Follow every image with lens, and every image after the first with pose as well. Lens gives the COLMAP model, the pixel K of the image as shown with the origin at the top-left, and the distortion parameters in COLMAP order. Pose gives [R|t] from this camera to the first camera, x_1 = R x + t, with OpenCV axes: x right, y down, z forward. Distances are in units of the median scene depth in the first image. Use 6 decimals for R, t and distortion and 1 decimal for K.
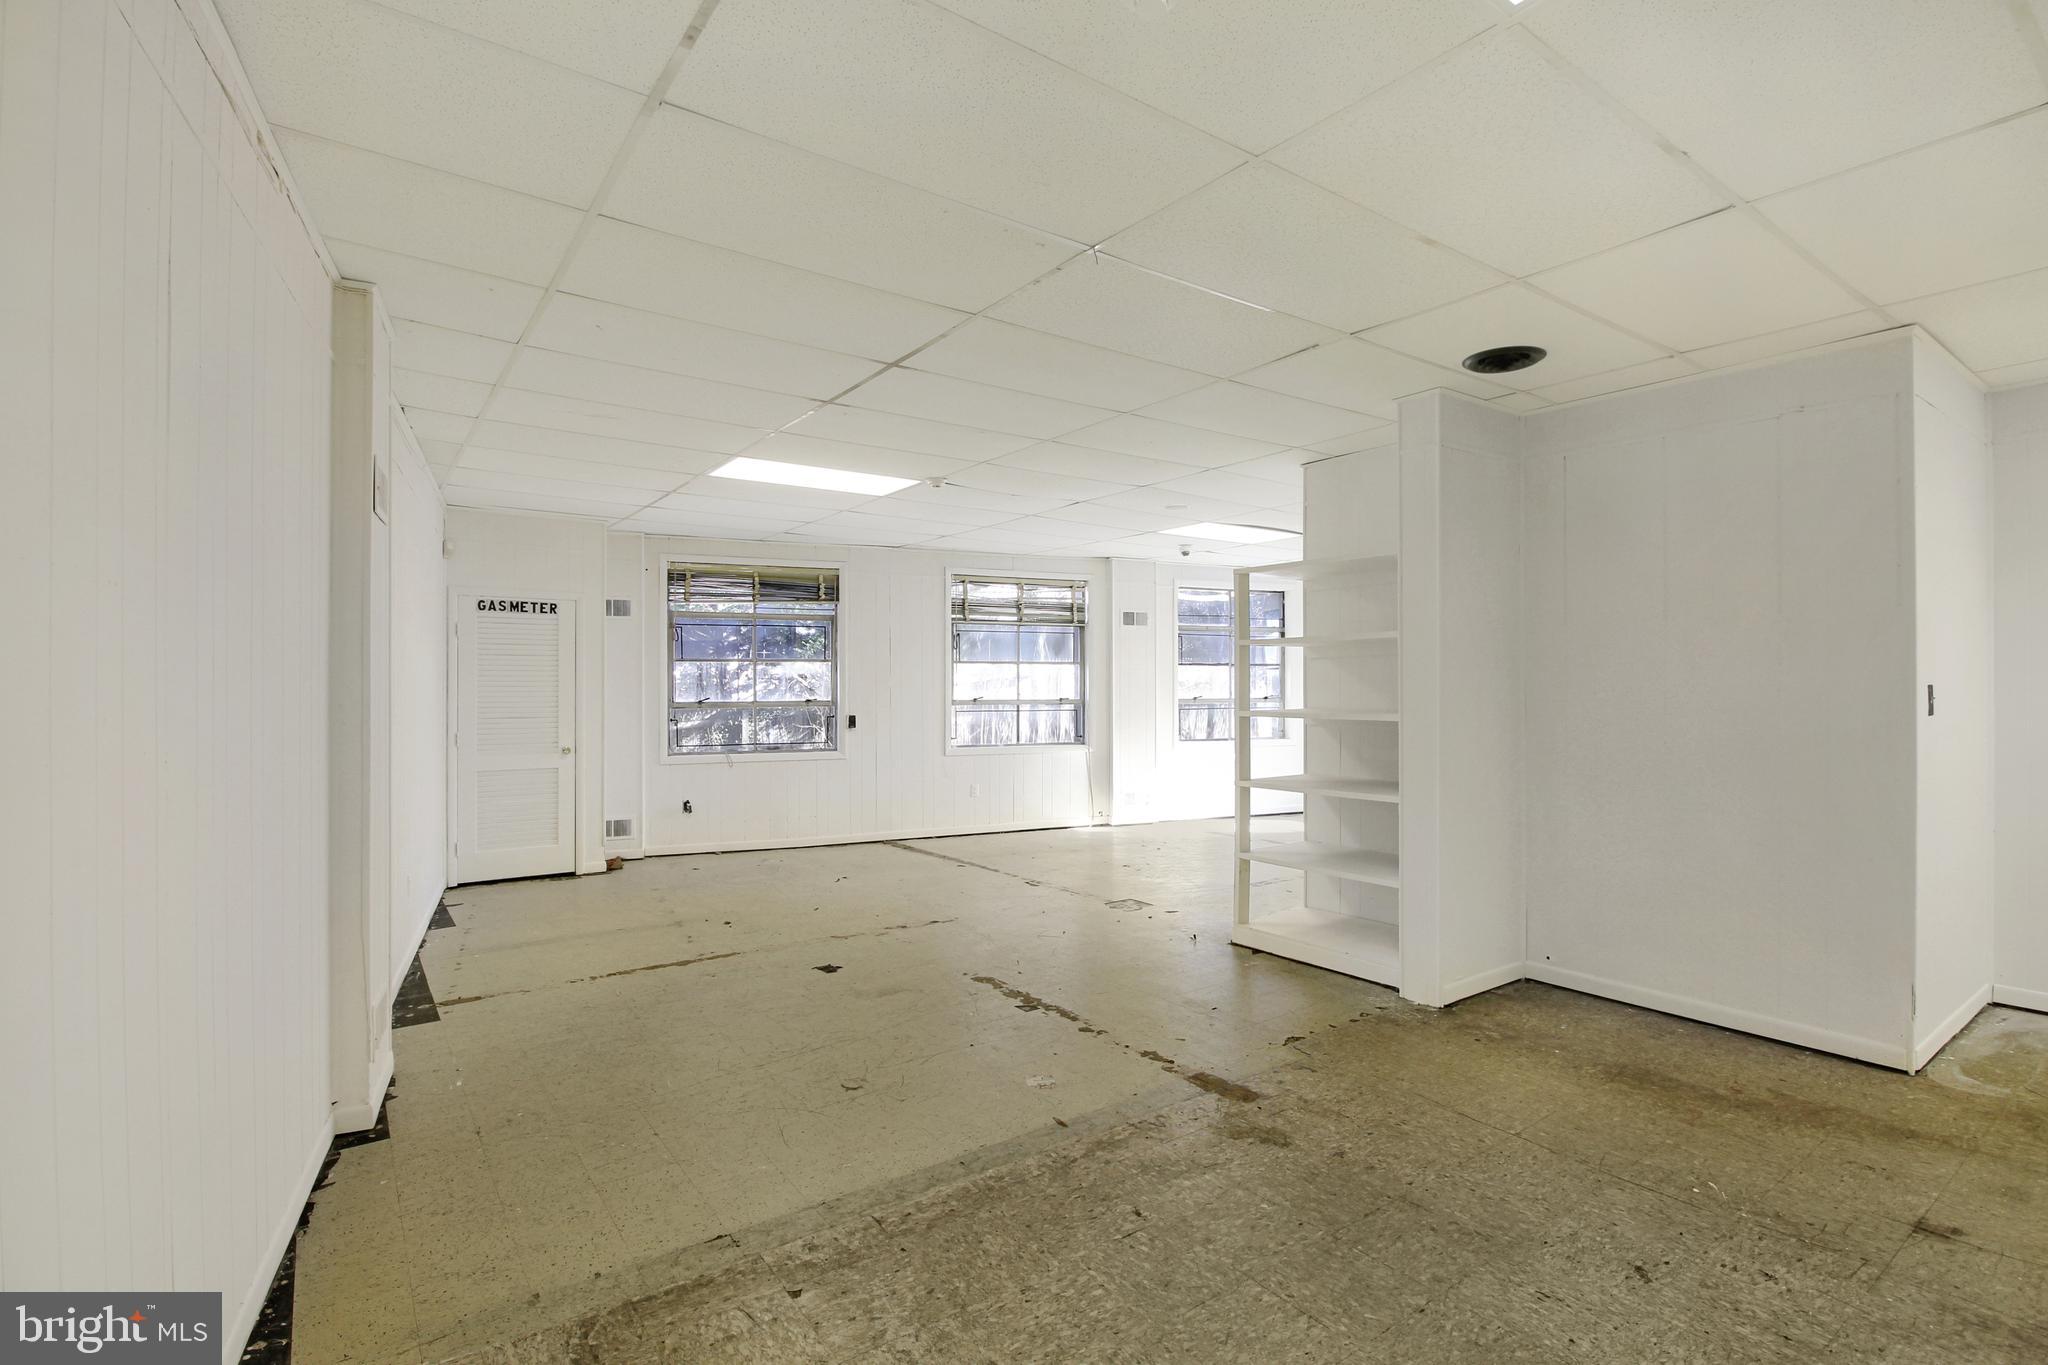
lens RADIAL K [[972.4, 0, 1042.2], [0, 972.4, 688.3], [0, 0, 1]] dist [-0.011972, -0.007552]
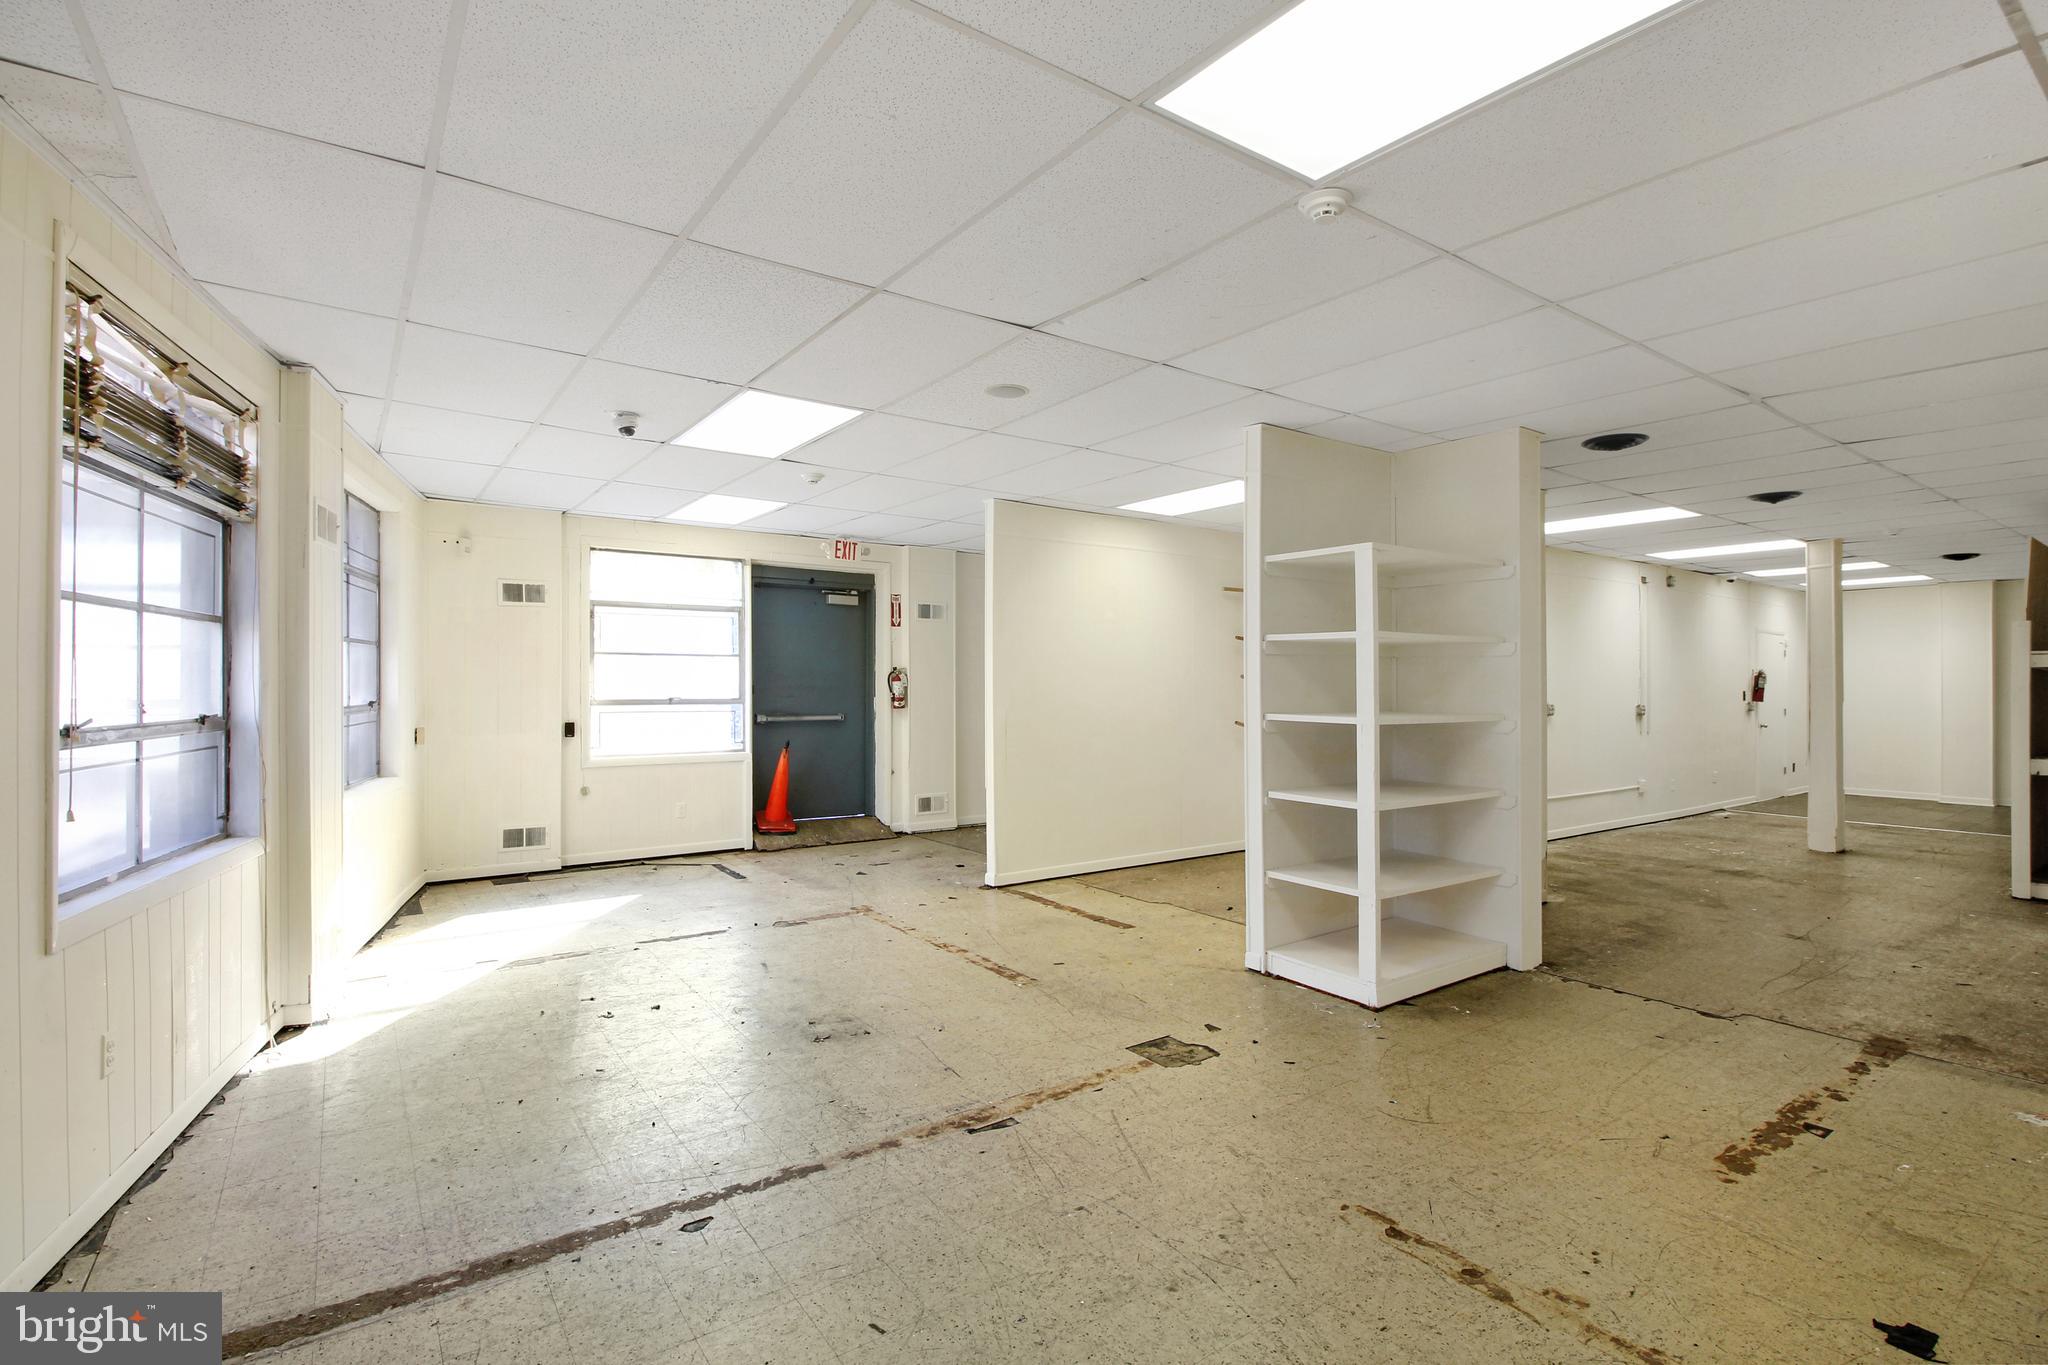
lens RADIAL K [[954.7, 0, 1028.4], [0, 954.7, 669.7], [0, 0, 1]] dist [-0.008137, -0.008691]
pose [[0.017490, 0.015011, 0.999734, -0.541871], [-0.002520, 0.999885, -0.014969, -0.002677], [-0.999844, -0.002257, 0.017526, 1.163886]]
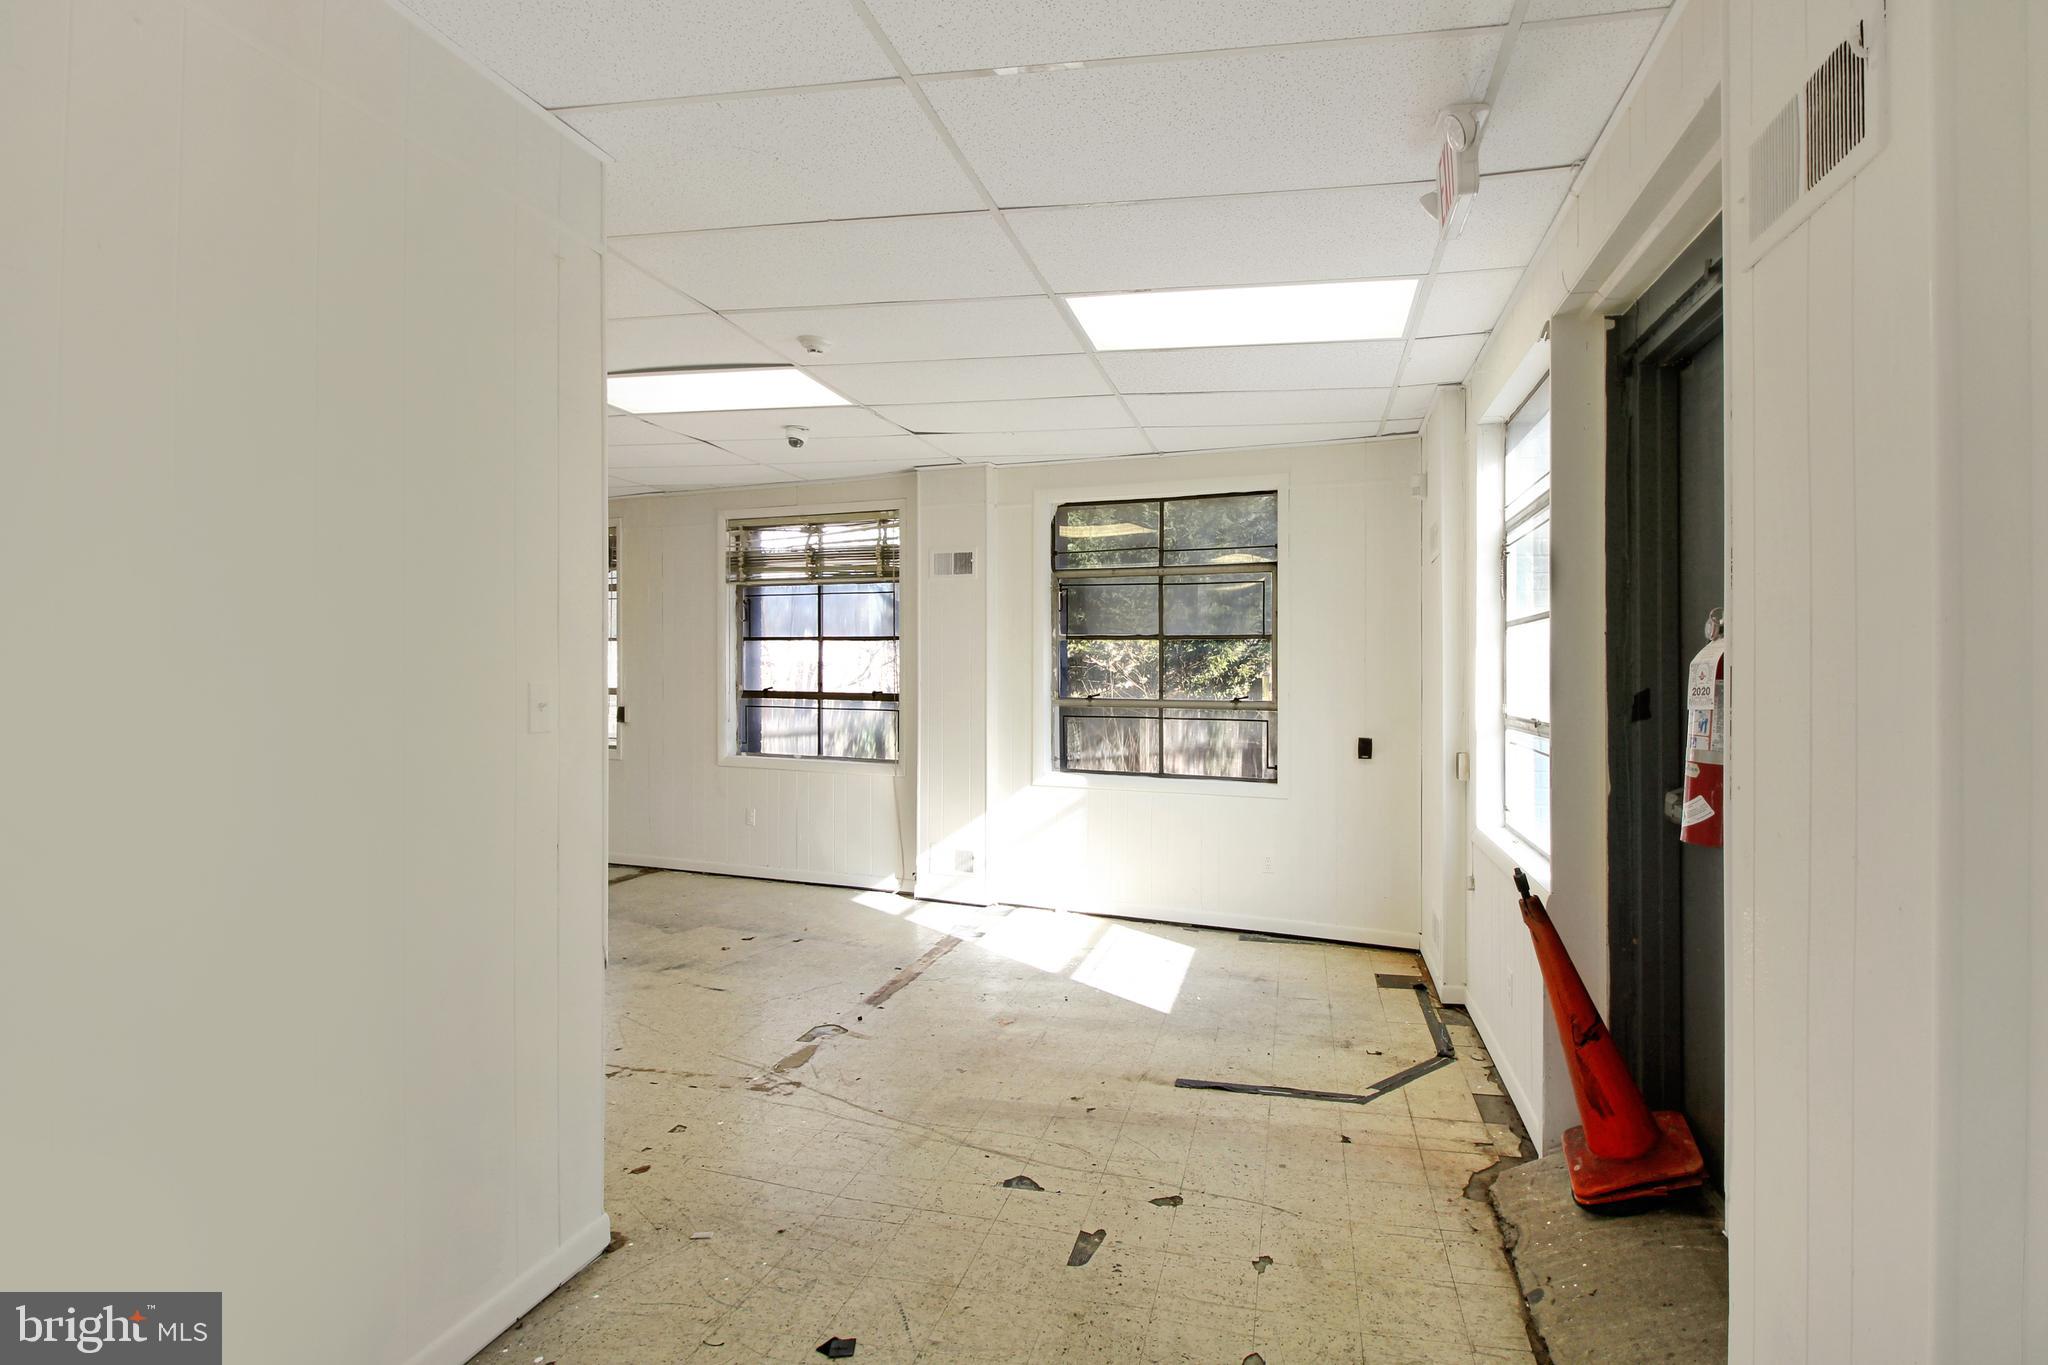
lens RADIAL K [[1027.4, 0, 1085.3], [0, 1027.4, 693.9], [0, 0, 1]] dist [0.000609, 0.000015]
pose [[0.644396, 0.024913, -0.764286, 1.080769], [-0.003034, 0.999545, 0.030024, -0.015849], [0.764686, -0.017028, 0.644179, 1.111809]]
